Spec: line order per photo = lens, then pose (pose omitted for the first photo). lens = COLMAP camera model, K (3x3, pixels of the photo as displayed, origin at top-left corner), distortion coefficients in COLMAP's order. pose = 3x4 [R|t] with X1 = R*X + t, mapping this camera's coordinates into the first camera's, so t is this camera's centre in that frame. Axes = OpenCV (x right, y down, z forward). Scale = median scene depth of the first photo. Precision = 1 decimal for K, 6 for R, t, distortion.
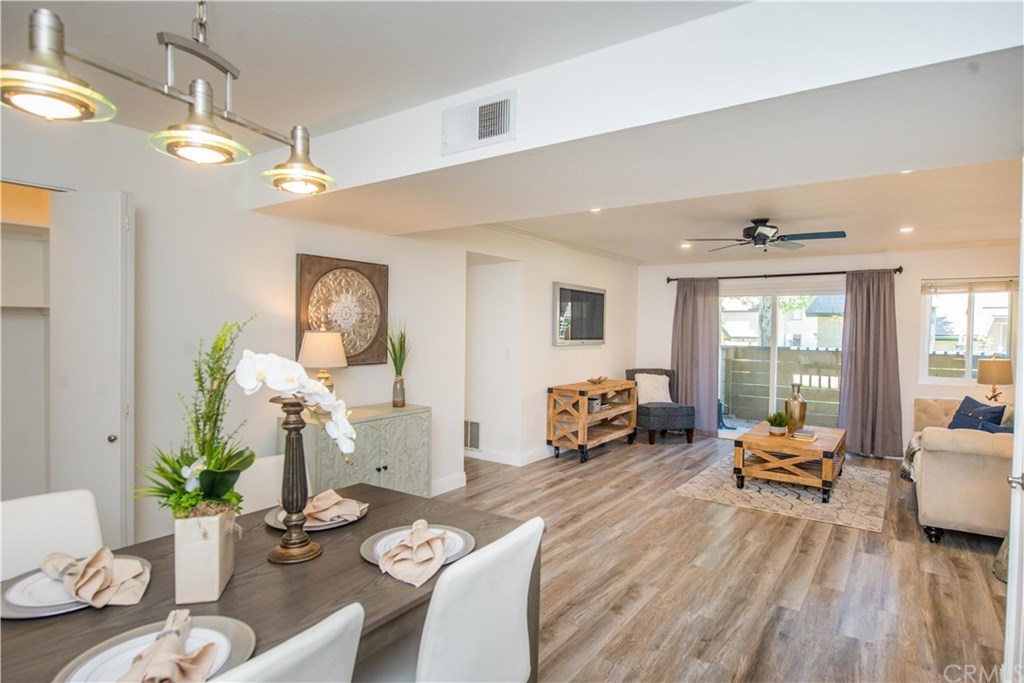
lens RADIAL K [[547.8, 0, 516.4], [0, 547.8, 349.3], [0, 0, 1]] dist [-0.005061, 0.001097]
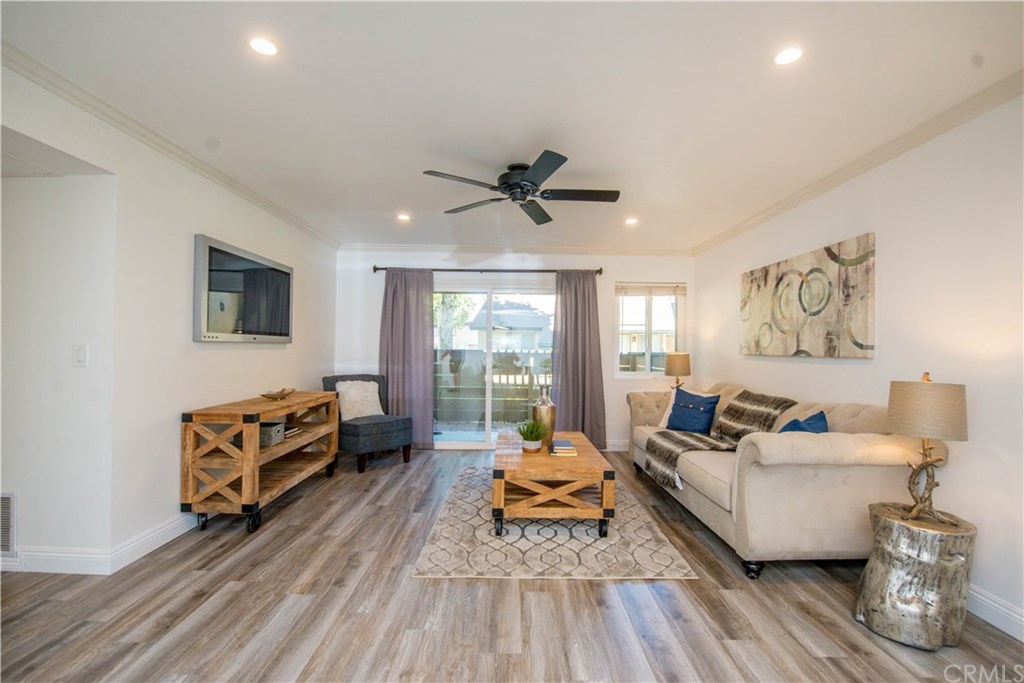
lens RADIAL K [[441.4, 0, 515.2], [0, 441.4, 340.7], [0, 0, 1]] dist [-0.014948, -0.002788]
pose [[0.810935, 0.006811, 0.585096, 0.087269], [0.018243, 0.999152, -0.036916, 0.021222], [-0.584851, 0.040610, 0.810123, 0.509090]]
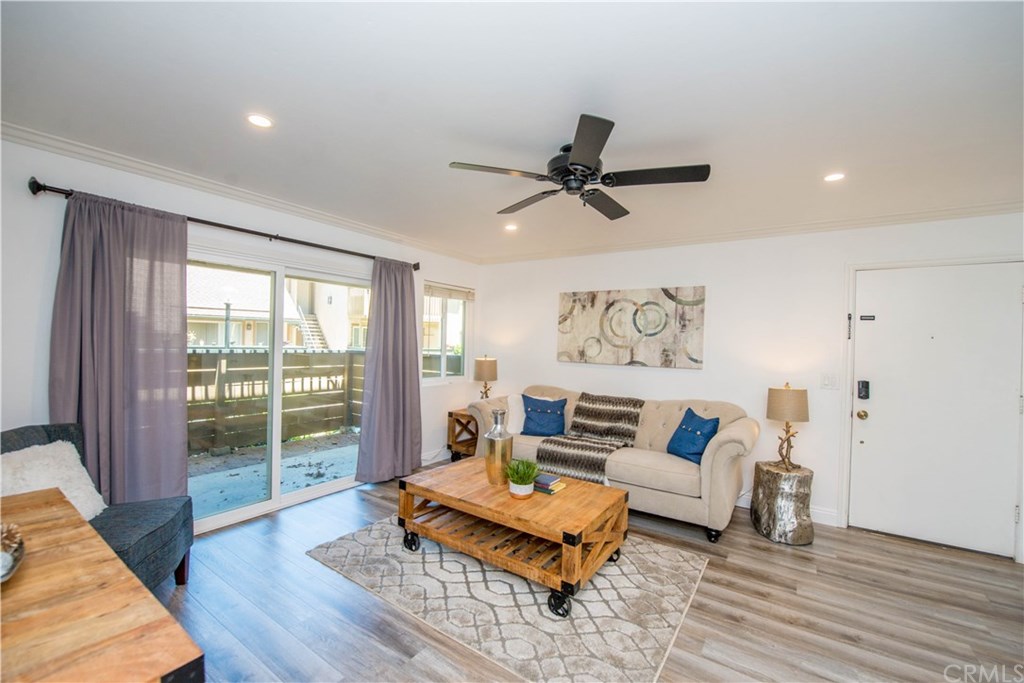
lens RADIAL K [[416.8, 0, 514.9], [0, 416.8, 343.7], [0, 0, 1]] dist [-0.018049, -0.002094]
pose [[-0.015037, -0.017302, 0.999737, -0.010737], [0.006471, 0.999828, 0.017401, -0.031866], [-0.999866, 0.006731, -0.014923, 1.046762]]
